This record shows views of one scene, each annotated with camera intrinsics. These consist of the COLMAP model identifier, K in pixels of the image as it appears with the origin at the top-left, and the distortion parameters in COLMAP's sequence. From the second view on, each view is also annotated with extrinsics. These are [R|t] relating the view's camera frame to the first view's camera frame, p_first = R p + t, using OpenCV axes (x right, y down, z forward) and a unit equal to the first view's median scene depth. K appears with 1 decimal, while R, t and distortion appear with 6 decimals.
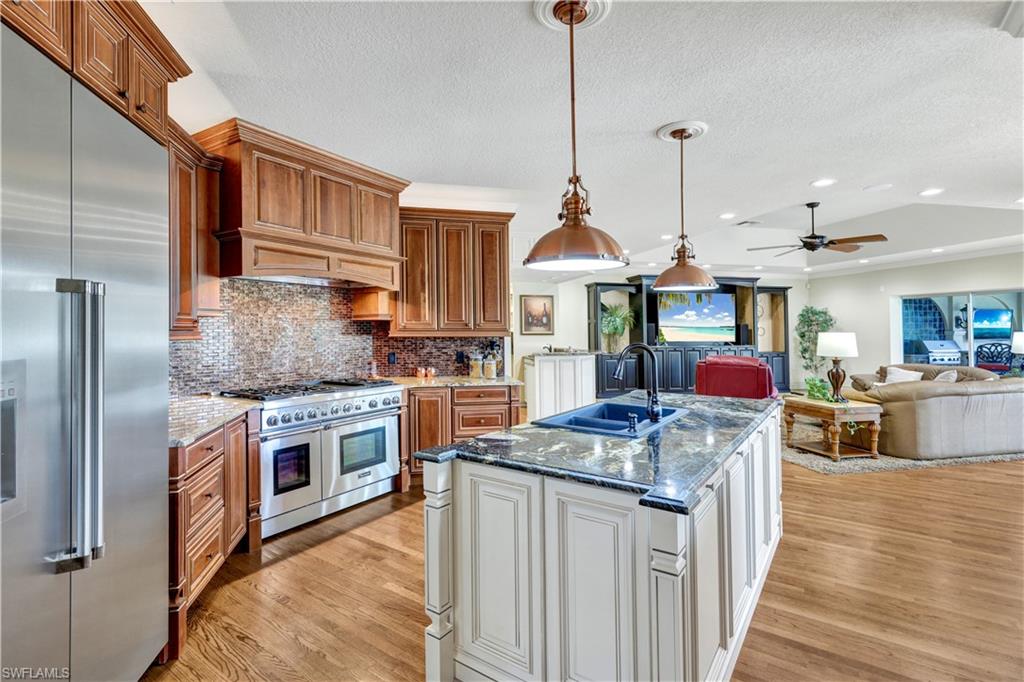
lens RADIAL K [[492.9, 0, 510.5], [0, 492.9, 322.7], [0, 0, 1]] dist [0.000234, 0.000644]
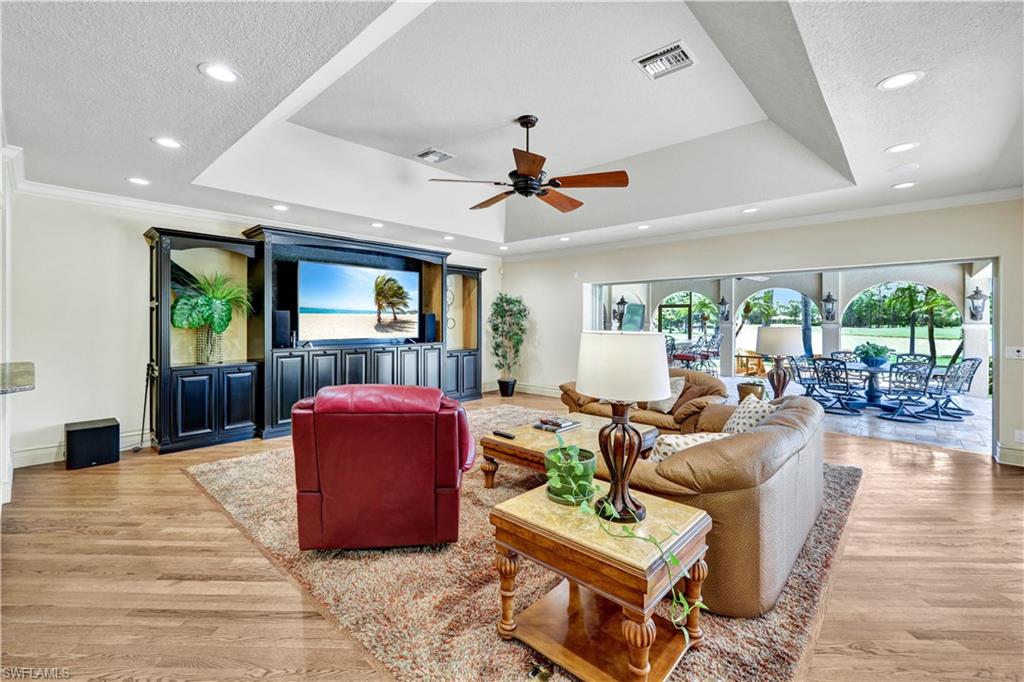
lens RADIAL K [[436.9, 0, 514.6], [0, 436.9, 309.6], [0, 0, 1]] dist [0.000714, 0.000135]
pose [[0.819100, 0.017667, 0.573378, 0.203920], [-0.012129, 0.999836, -0.013480, 0.003862], [-0.573522, 0.004087, 0.819180, 0.394602]]
